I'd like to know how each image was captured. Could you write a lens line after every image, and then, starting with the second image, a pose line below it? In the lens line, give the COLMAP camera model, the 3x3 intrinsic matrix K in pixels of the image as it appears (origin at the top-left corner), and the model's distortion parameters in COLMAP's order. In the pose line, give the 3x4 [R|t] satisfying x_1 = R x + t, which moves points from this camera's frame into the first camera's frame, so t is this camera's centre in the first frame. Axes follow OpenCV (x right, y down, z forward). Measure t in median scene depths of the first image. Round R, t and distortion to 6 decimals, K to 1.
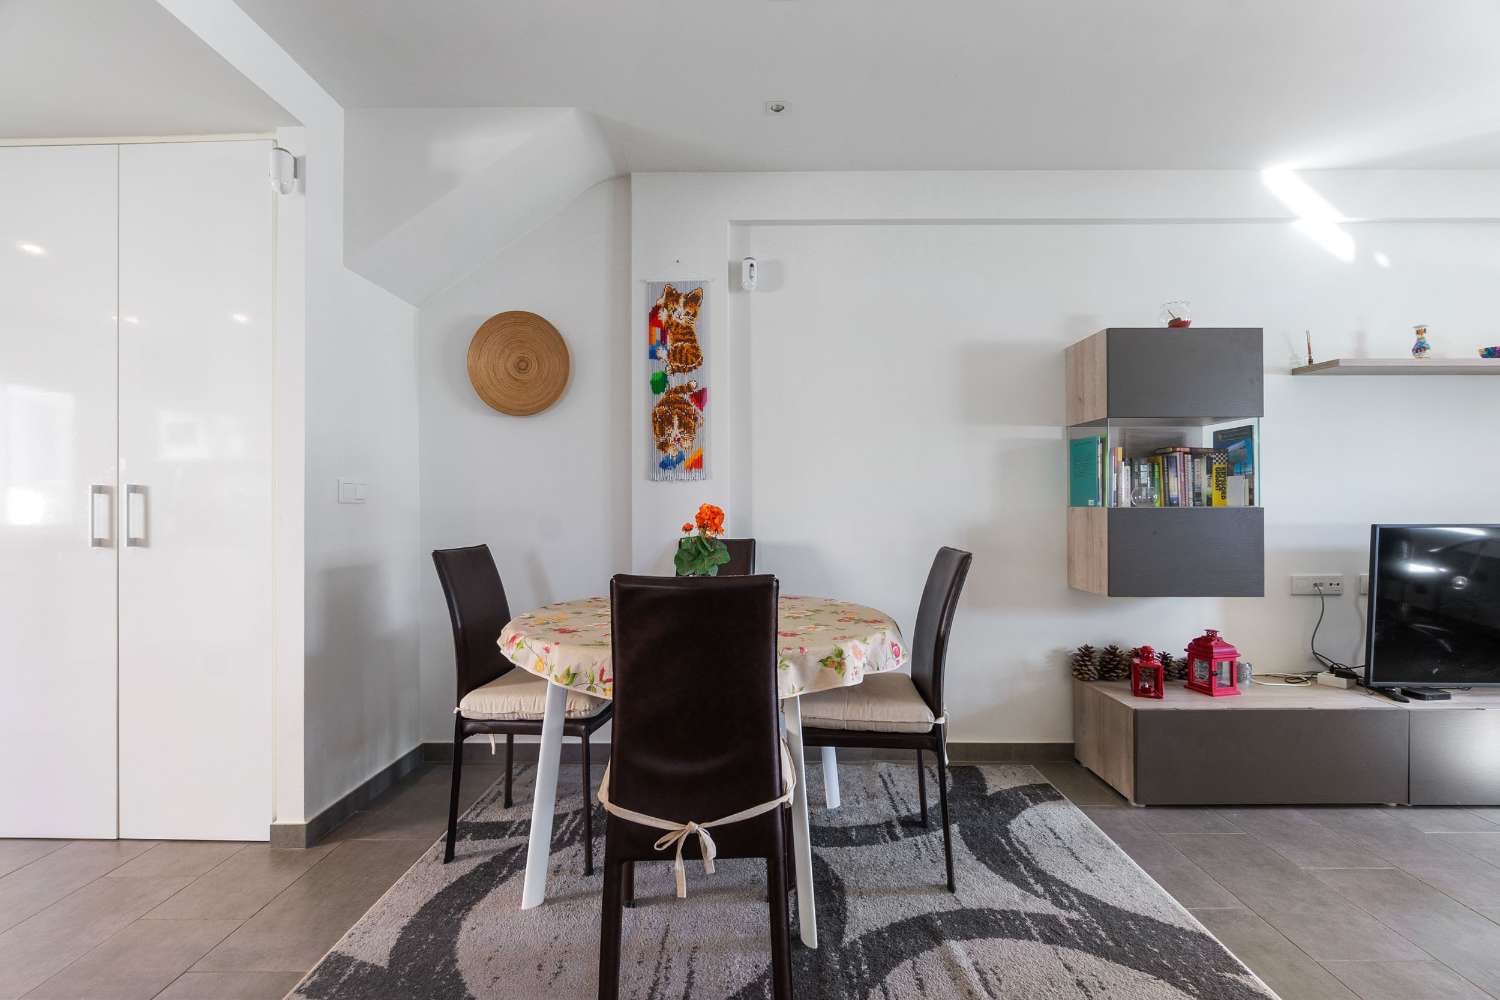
lens RADIAL K [[643.5, 0, 750.0], [0, 643.5, 500.0], [0, 0, 1]] dist [-0.000013, -0.000306]
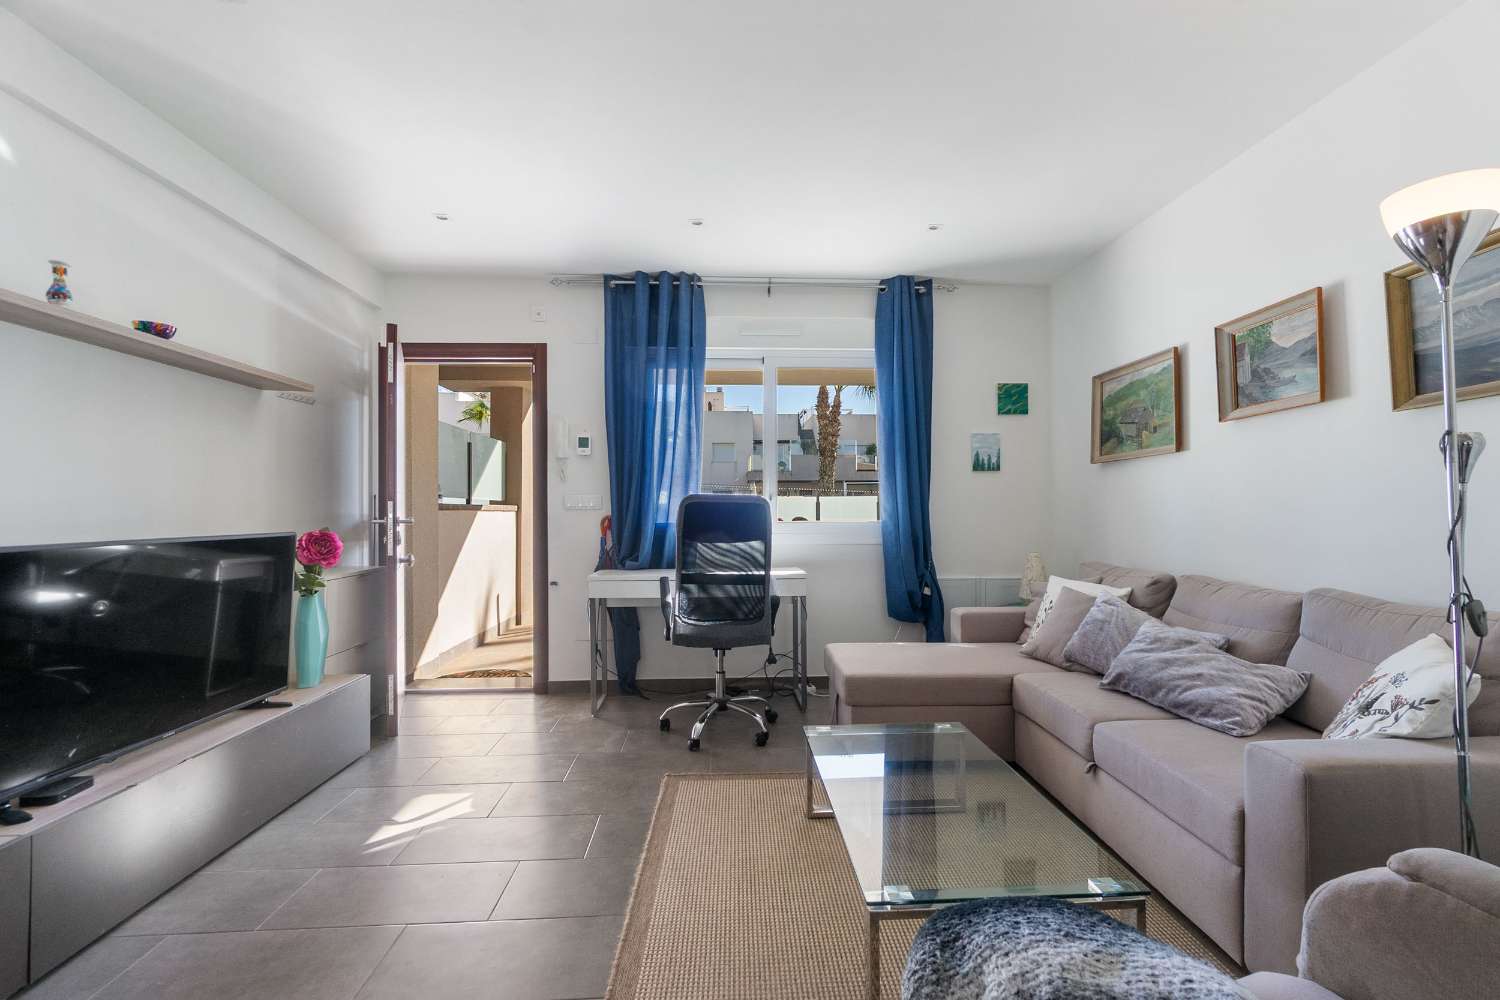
lens RADIAL K [[636.1, 0, 750.1], [0, 636.1, 504.5], [0, 0, 1]] dist [0.002480, 0.000338]
pose [[-0.065706, 0.014122, 0.997739, 0.299414], [-0.000788, 0.999899, -0.014204, 0.005608], [-0.997839, -0.001719, -0.065688, 0.291033]]
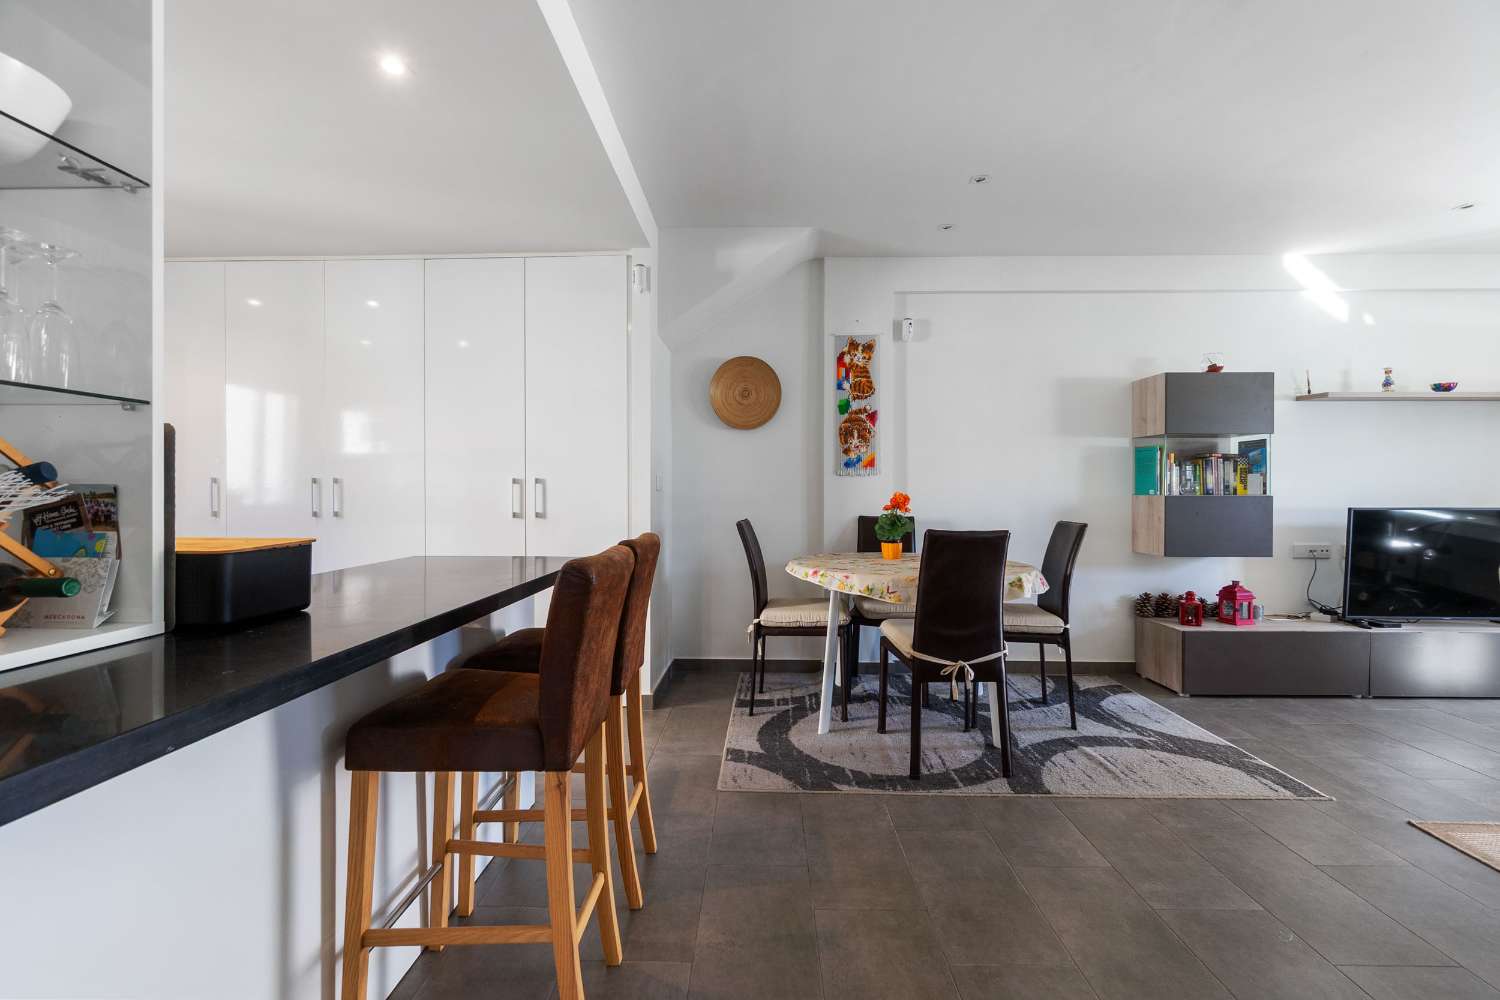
lens RADIAL K [[651.4, 0, 747.2], [0, 651.4, 493.5], [0, 0, 1]] dist [0.000687, 0.000318]
pose [[0.999867, 0.003806, -0.015854, -0.349715], [-0.003623, 0.999927, 0.011543, -0.006400], [0.015896, -0.011484, 0.999808, -0.468516]]
